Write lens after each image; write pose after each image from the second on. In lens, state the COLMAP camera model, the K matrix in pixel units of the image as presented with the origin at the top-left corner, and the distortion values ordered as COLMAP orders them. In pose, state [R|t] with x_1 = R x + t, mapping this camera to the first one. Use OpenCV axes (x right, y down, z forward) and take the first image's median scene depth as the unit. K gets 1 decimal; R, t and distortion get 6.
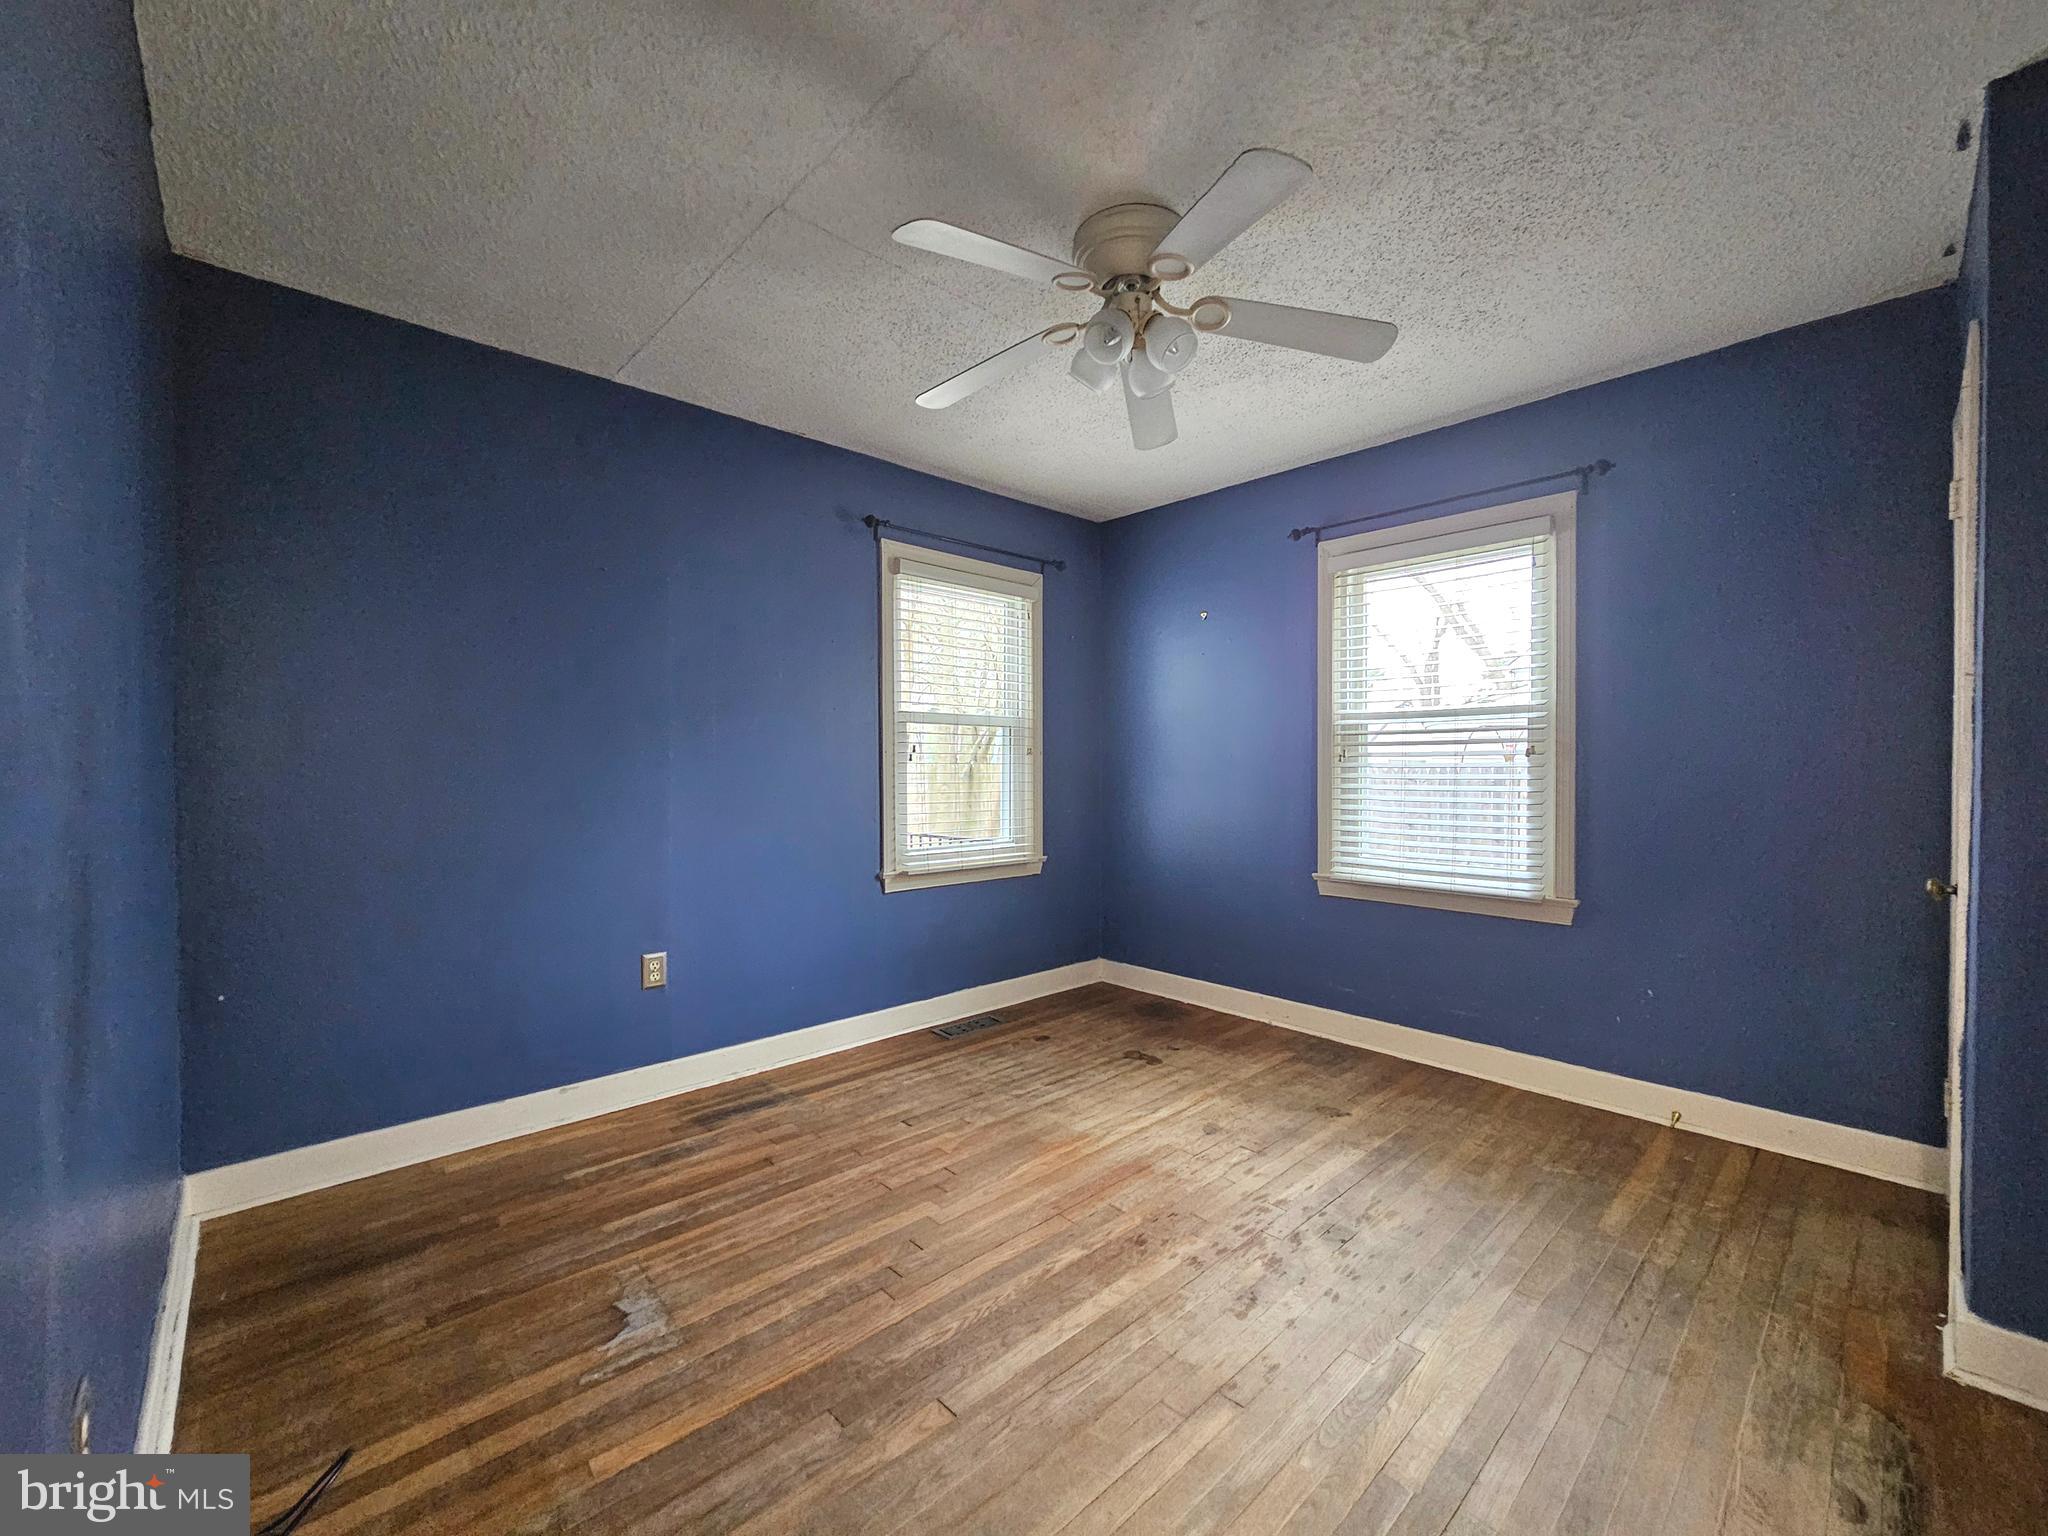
lens RADIAL K [[842.4, 0, 1029.3], [0, 842.4, 770.7], [0, 0, 1]] dist [-0.001334, 0.001328]
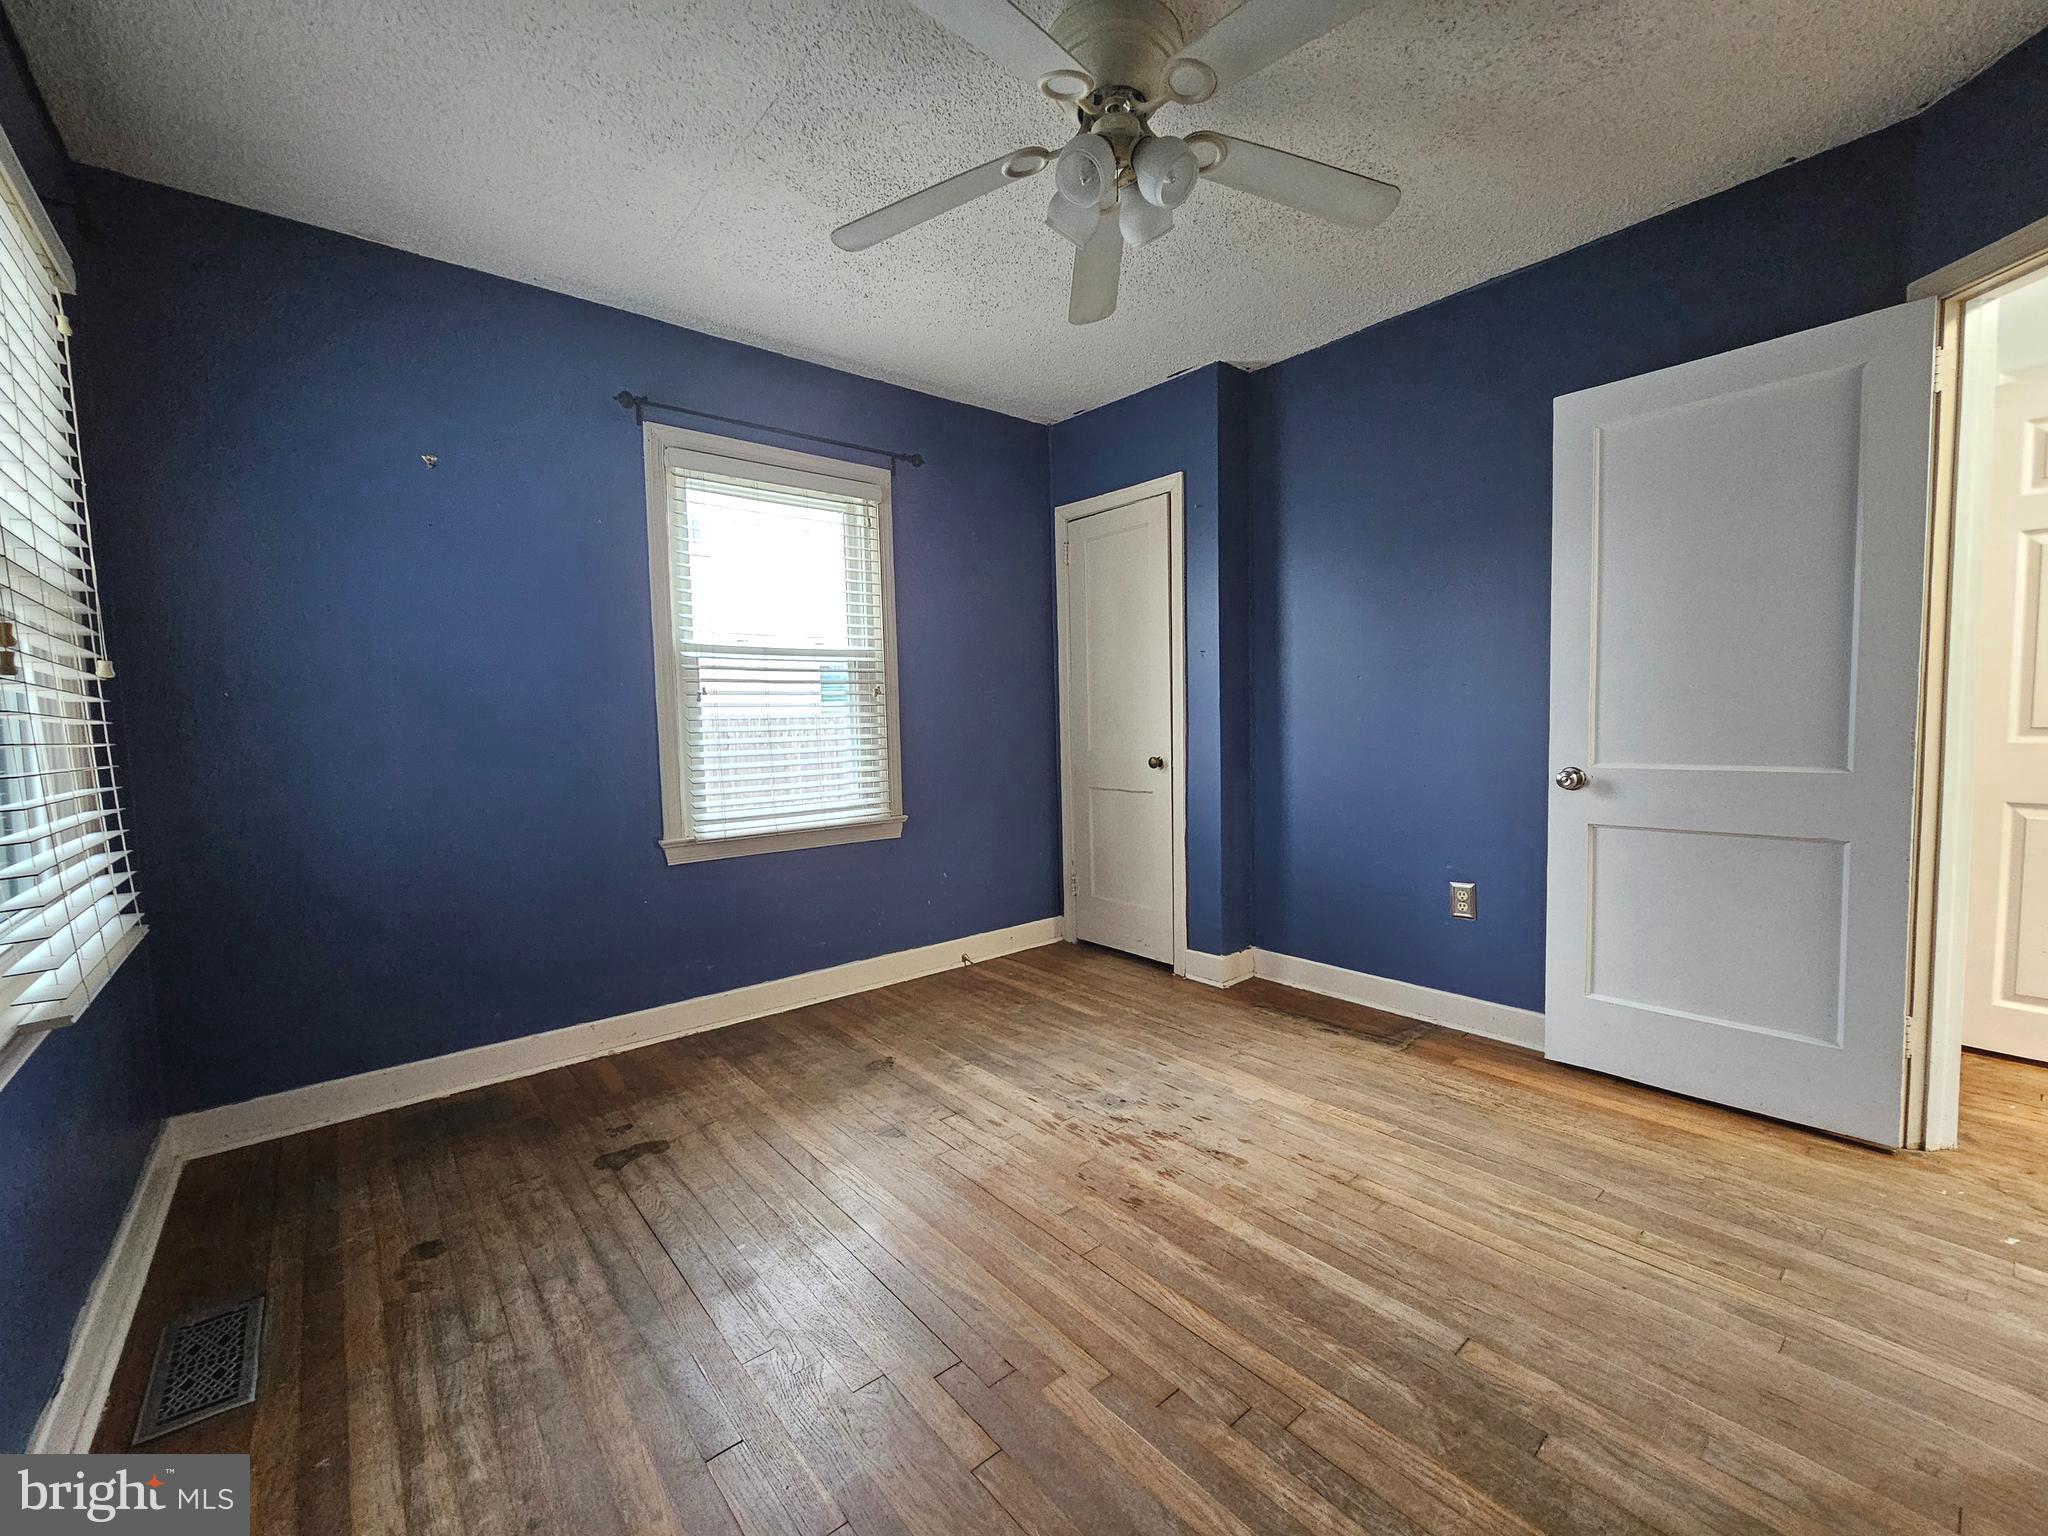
lens RADIAL K [[842.4, 0, 1028.5], [0, 842.4, 770.2], [0, 0, 1]] dist [-0.001334, 0.001328]
pose [[0.049364, -0.061520, 0.996884, -0.583045], [0.030922, 0.997717, 0.060040, 0.023305], [-0.998302, 0.027862, 0.051154, 0.808607]]
